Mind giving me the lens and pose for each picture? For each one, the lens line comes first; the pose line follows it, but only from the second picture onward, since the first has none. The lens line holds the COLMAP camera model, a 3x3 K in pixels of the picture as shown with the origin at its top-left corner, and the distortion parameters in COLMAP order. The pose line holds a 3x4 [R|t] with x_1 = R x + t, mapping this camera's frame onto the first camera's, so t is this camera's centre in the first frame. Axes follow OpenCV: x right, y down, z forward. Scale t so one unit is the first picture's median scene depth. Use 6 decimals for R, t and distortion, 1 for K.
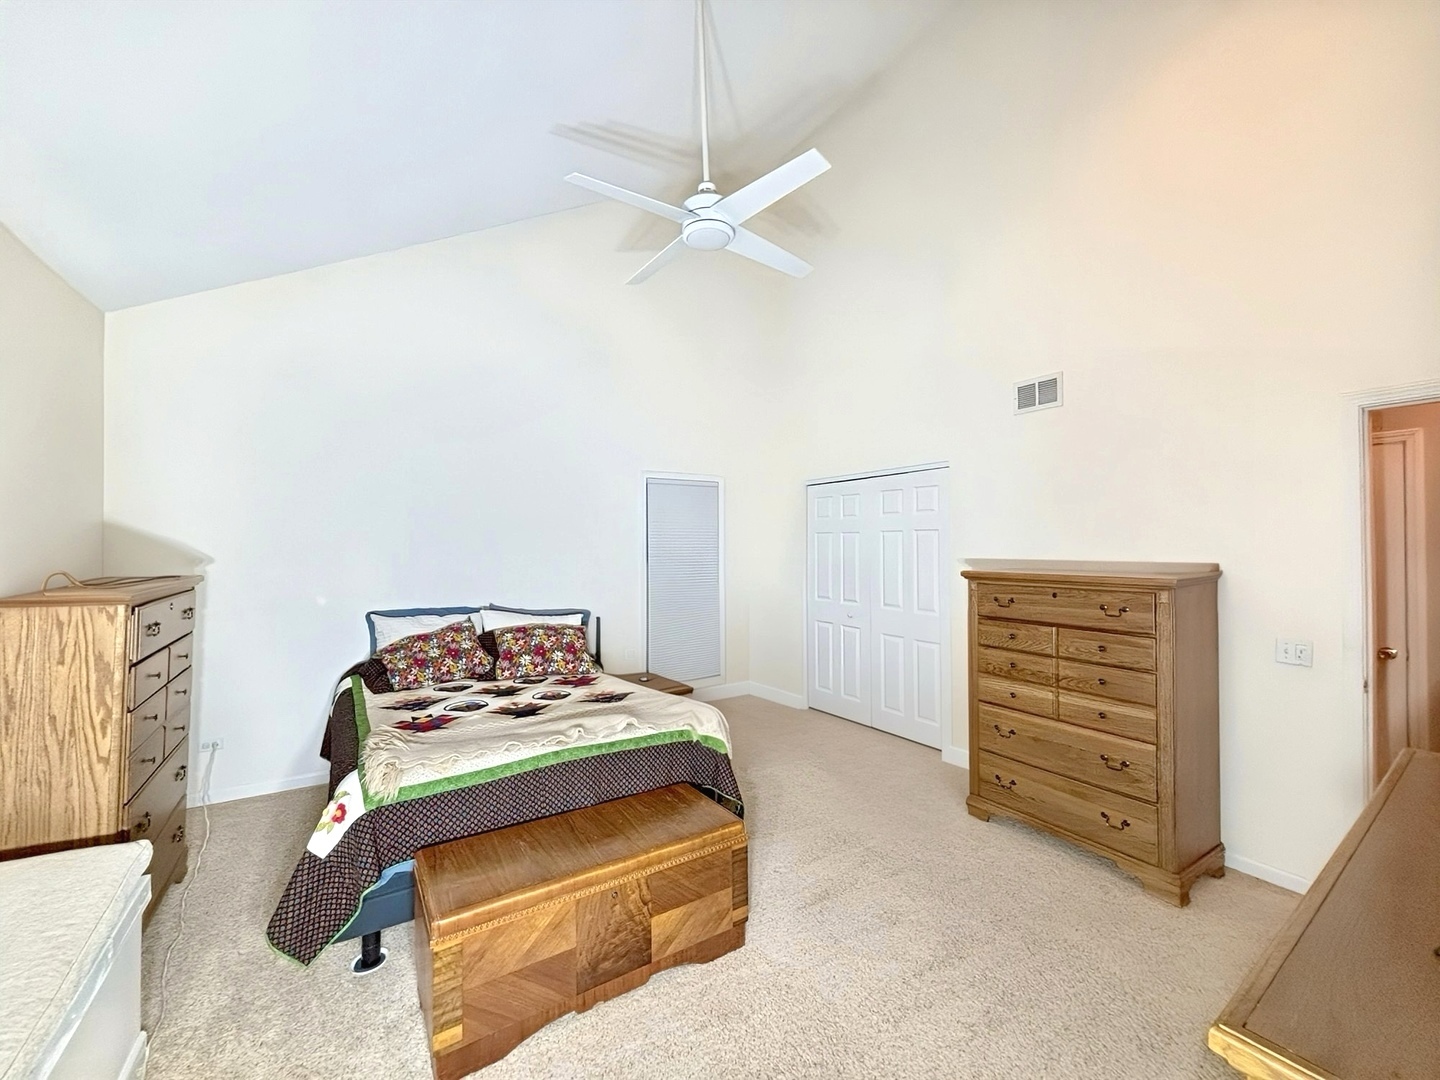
lens RADIAL K [[584.9, 0, 720.5], [0, 584.9, 532.3], [0, 0, 1]] dist [0.002433, -0.001022]
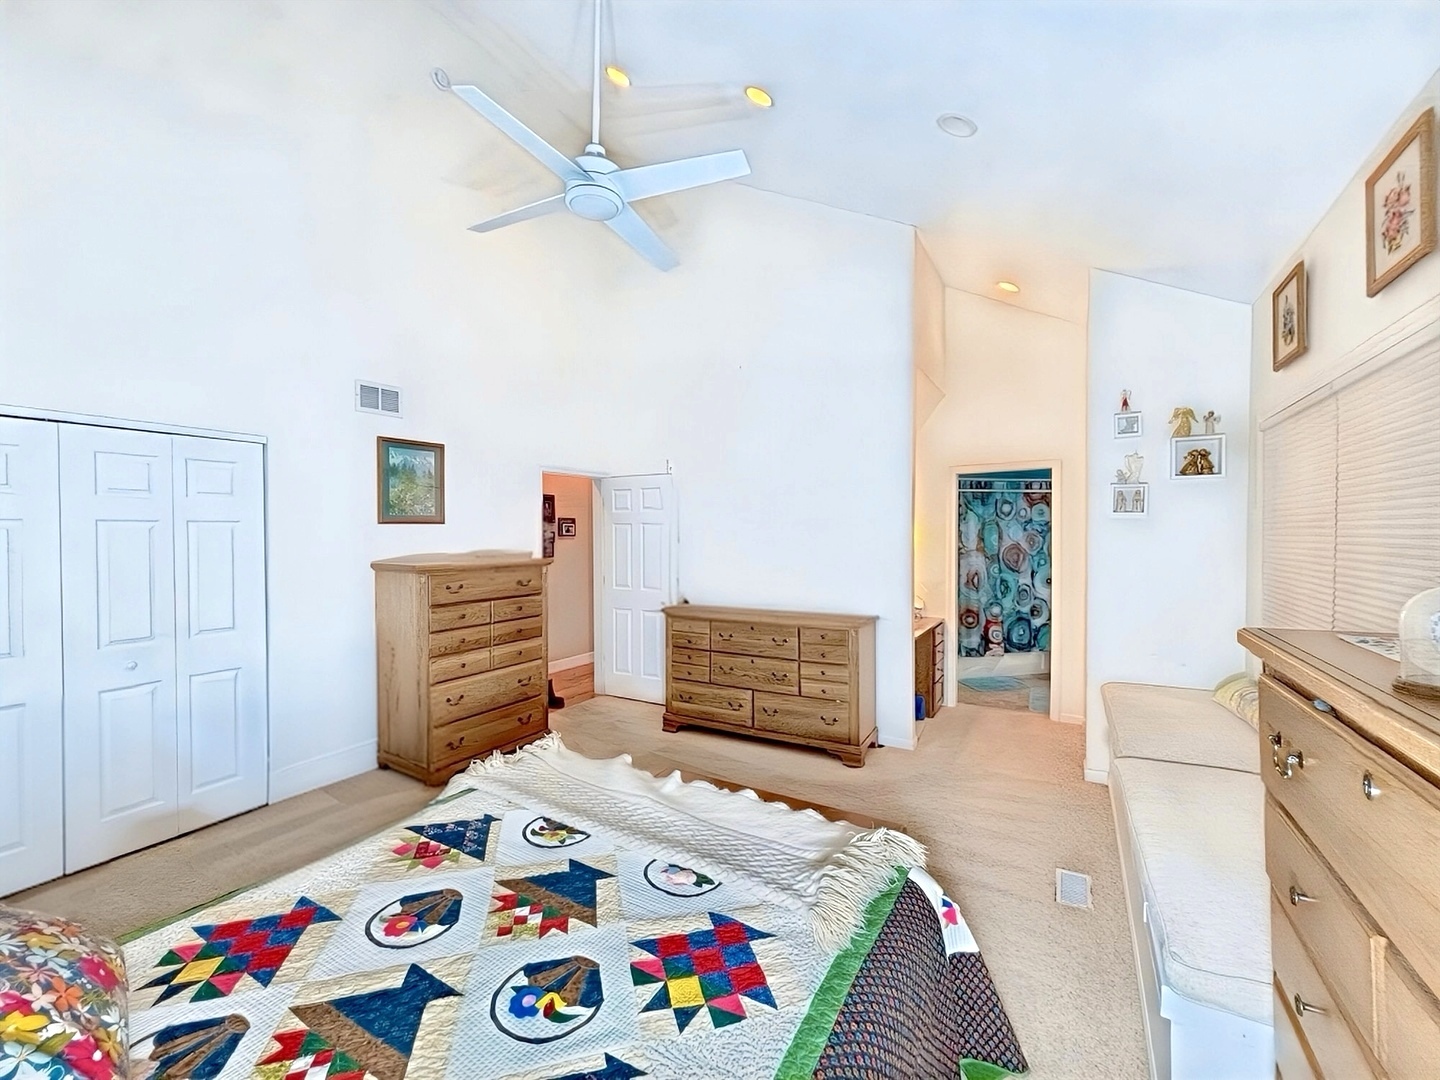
lens RADIAL K [[584.9, 0, 720.2], [0, 584.9, 537.9], [0, 0, 1]] dist [0.002433, -0.001022]
pose [[-0.440106, -0.005932, 0.897926, -0.795934], [-0.010689, 0.999942, 0.001367, 0.011571], [-0.897882, -0.008996, -0.440144, 1.055067]]
